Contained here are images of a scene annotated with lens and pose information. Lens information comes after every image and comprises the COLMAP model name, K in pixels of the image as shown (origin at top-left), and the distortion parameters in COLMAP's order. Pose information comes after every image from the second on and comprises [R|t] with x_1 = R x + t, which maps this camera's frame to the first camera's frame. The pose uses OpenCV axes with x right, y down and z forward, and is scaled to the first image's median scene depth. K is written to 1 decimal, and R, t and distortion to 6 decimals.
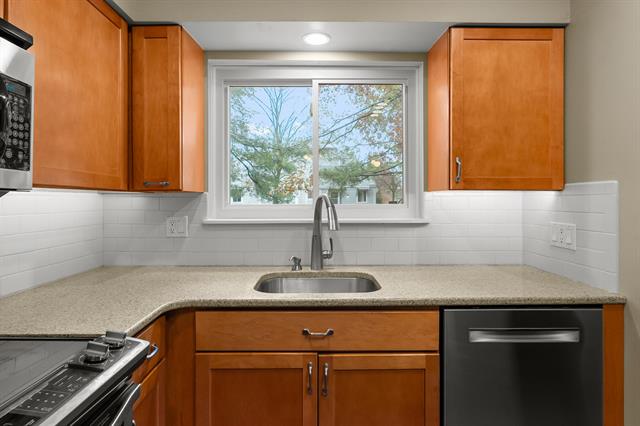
lens RADIAL K [[341.0, 0, 319.5], [0, 341.0, 206.2], [0, 0, 1]] dist [0.012560, -0.002070]
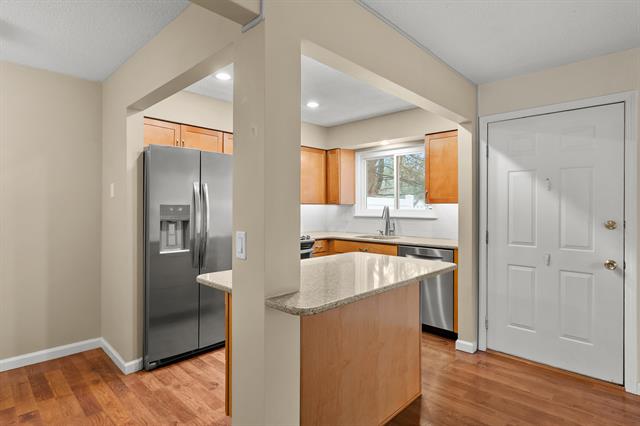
lens RADIAL K [[341.0, 0, 321.8], [0, 341.0, 206.5], [0, 0, 1]] dist [0.012560, -0.002070]
pose [[0.714031, 0.001233, -0.700113, 1.349589], [-0.012379, 0.999864, -0.010864, 0.007695], [0.700005, 0.016424, 0.713949, -1.061027]]
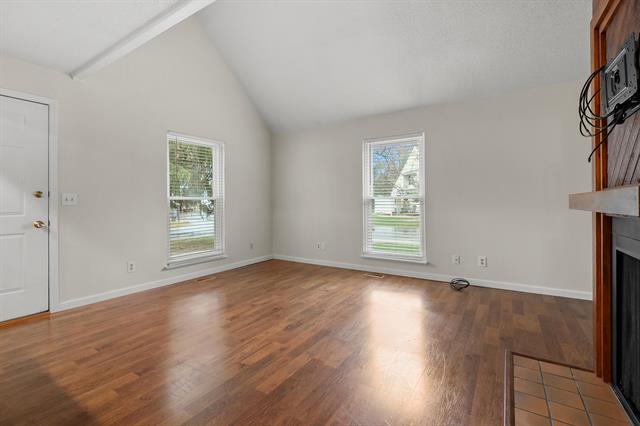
lens RADIAL K [[289.4, 0, 314.8], [0, 289.4, 204.0], [0, 0, 1]] dist [0.000002, 0.000481]
pose [[0.564326, -0.007938, 0.825514, 0.768927], [0.015145, 0.999885, -0.000738, 0.126571], [-0.825413, 0.012919, 0.564381, -1.347581]]
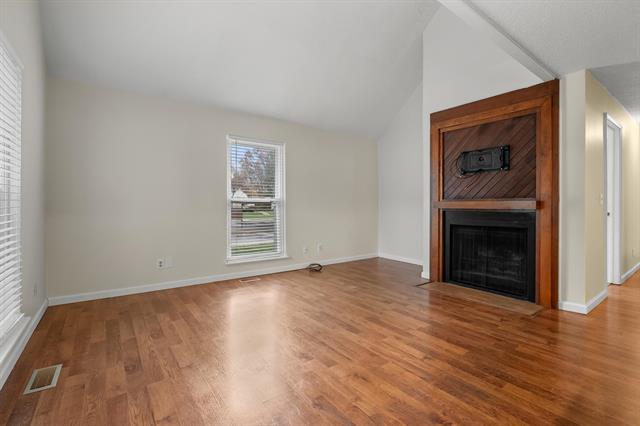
lens RADIAL K [[289.4, 0, 318.5], [0, 289.4, 206.0], [0, 0, 1]] dist [0.000002, 0.000481]
pose [[-0.578883, -0.001310, 0.815410, 0.829300], [0.005509, 0.999970, 0.005518, 0.126011], [-0.815392, 0.007686, -0.578858, 0.447064]]
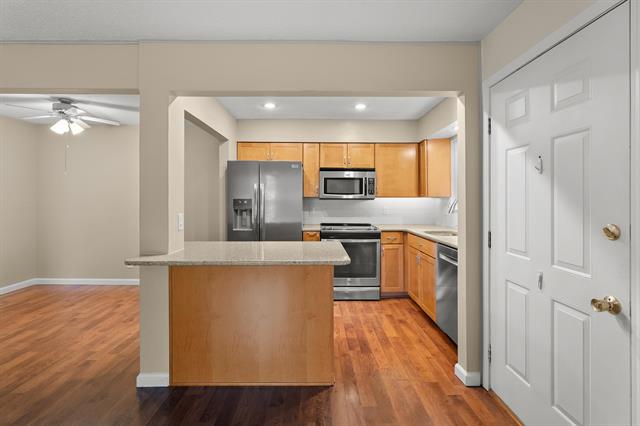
lens RADIAL K [[306.2, 0, 316.2], [0, 306.2, 200.1], [0, 0, 1]] dist [0.003203, 0.000074]
pose [[-0.010357, 0.002276, -0.999944, 1.889810], [-0.011905, 0.999926, 0.002399, -0.011389], [0.999875, 0.011929, -0.010329, 0.087032]]
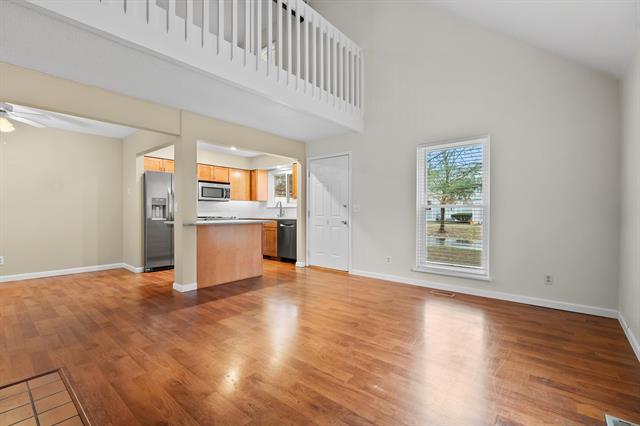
lens RADIAL K [[289.4, 0, 318.5], [0, 289.4, 210.4], [0, 0, 1]] dist [0.000002, 0.000481]
pose [[0.751929, -0.001449, -0.659242, 2.849120], [-0.009759, 0.999864, -0.013329, 0.138080], [0.659172, 0.016456, 0.751812, -1.525384]]
